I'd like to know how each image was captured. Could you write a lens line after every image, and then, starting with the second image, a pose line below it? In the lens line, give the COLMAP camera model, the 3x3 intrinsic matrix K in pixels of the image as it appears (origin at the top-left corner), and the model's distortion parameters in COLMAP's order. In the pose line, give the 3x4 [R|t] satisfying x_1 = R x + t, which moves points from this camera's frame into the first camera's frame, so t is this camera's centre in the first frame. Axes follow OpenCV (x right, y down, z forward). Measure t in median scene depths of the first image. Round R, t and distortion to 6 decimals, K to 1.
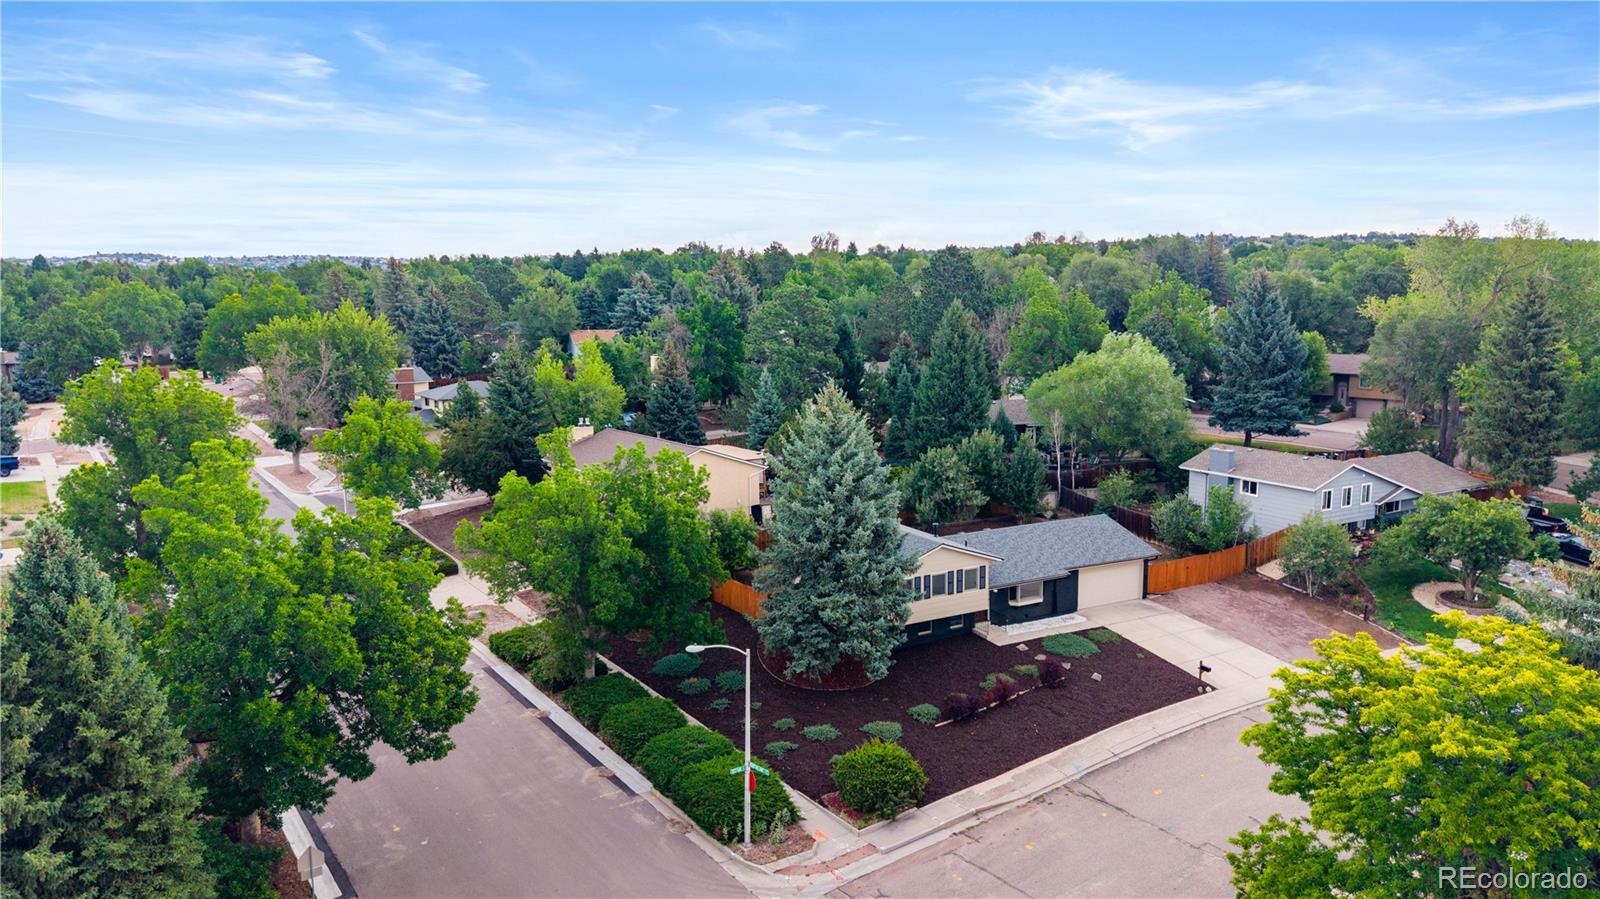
lens RADIAL K [[1109.9, 0, 803.9], [0, 1109.9, 447.1], [0, 0, 1]] dist [0.016784, -0.004486]
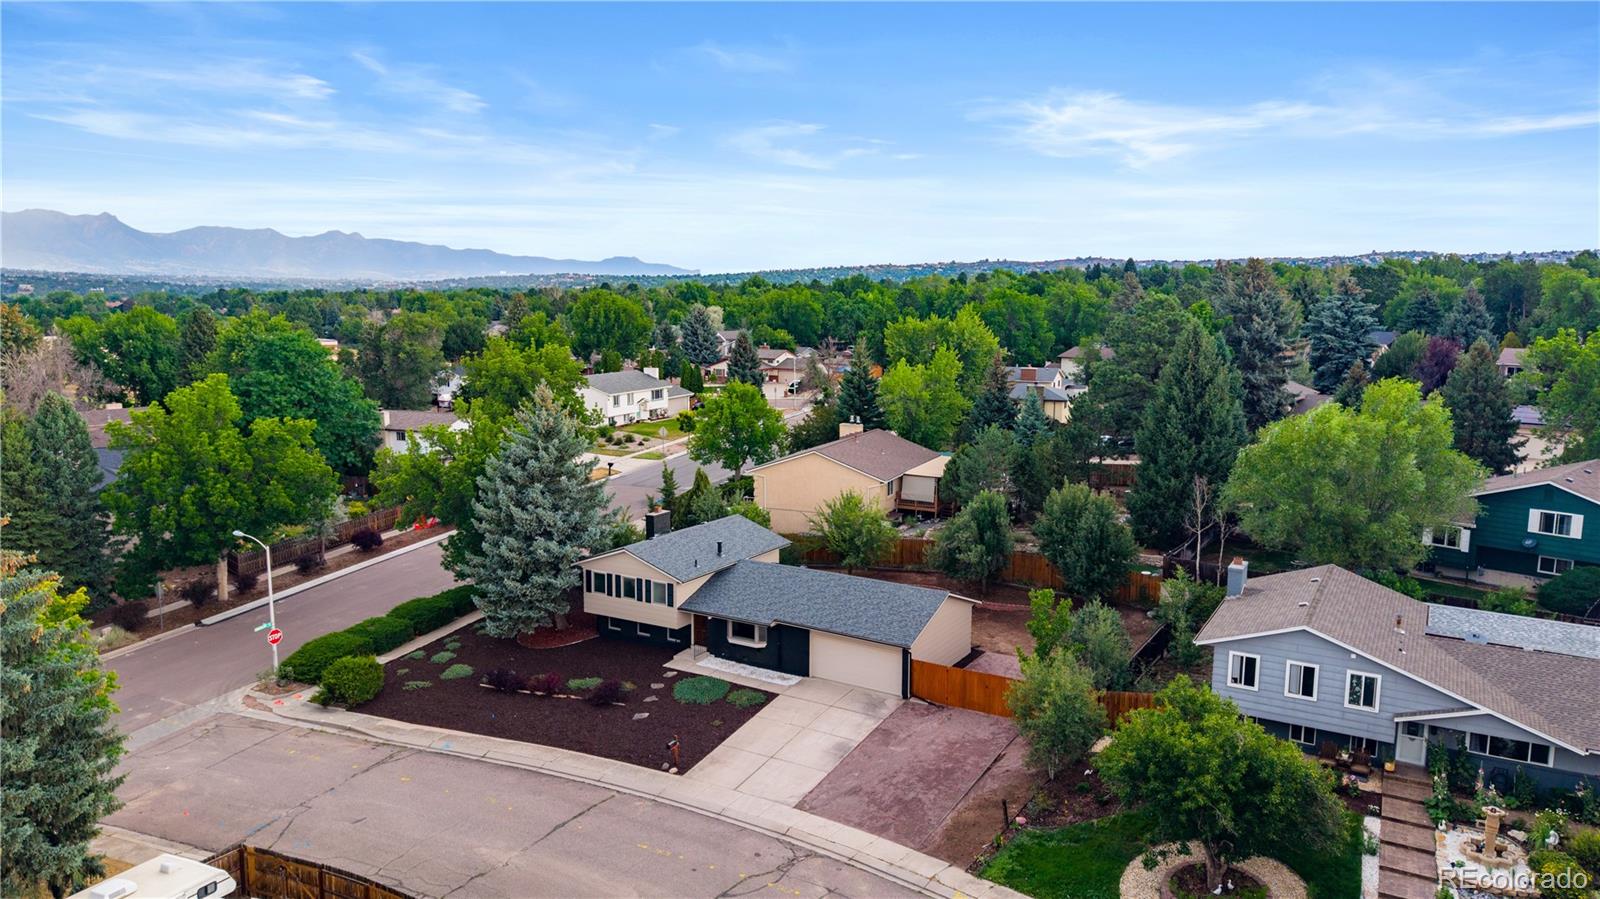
lens RADIAL K [[1109.9, 0, 803.9], [0, 1109.9, 447.1], [0, 0, 1]] dist [0.016784, -0.004486]
pose [[0.481020, 0.133929, -0.866419, 1.089009], [-0.130781, 0.988167, 0.080141, -0.114116], [0.866900, 0.074762, 0.492844, 0.606413]]
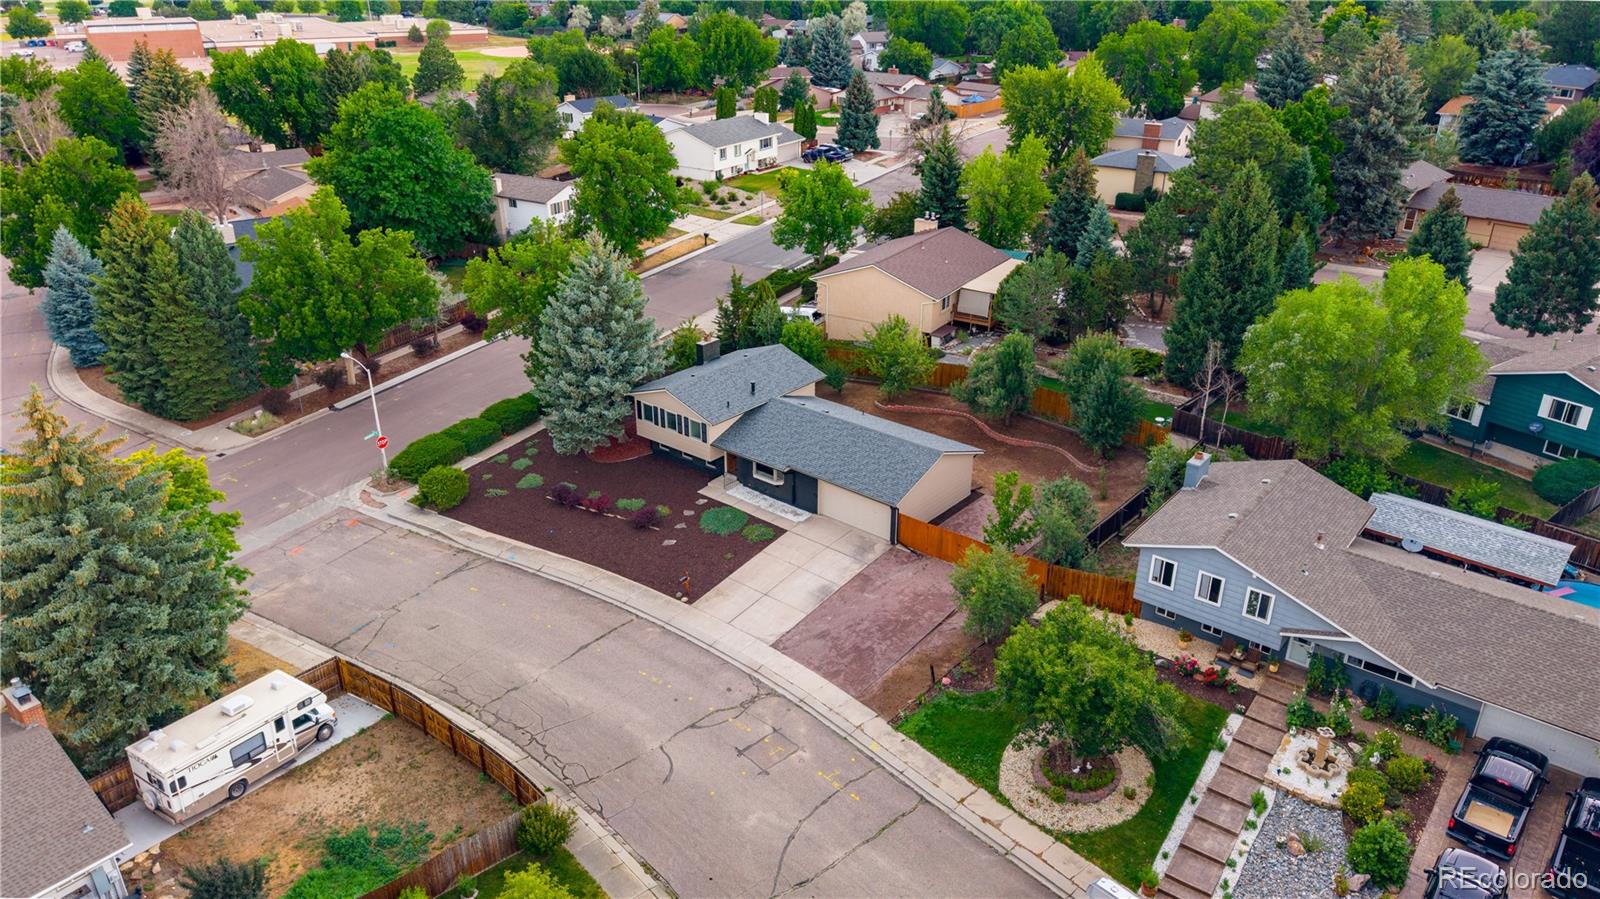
lens RADIAL K [[1104.9, 0, 800.0], [0, 1104.9, 449.5], [0, 0, 1]] dist [0.065846, -0.092790]
pose [[0.343355, 0.397981, -0.850717, 1.191305], [-0.136388, 0.917310, 0.374087, -0.312595], [0.929250, -0.012417, 0.369243, 0.678937]]
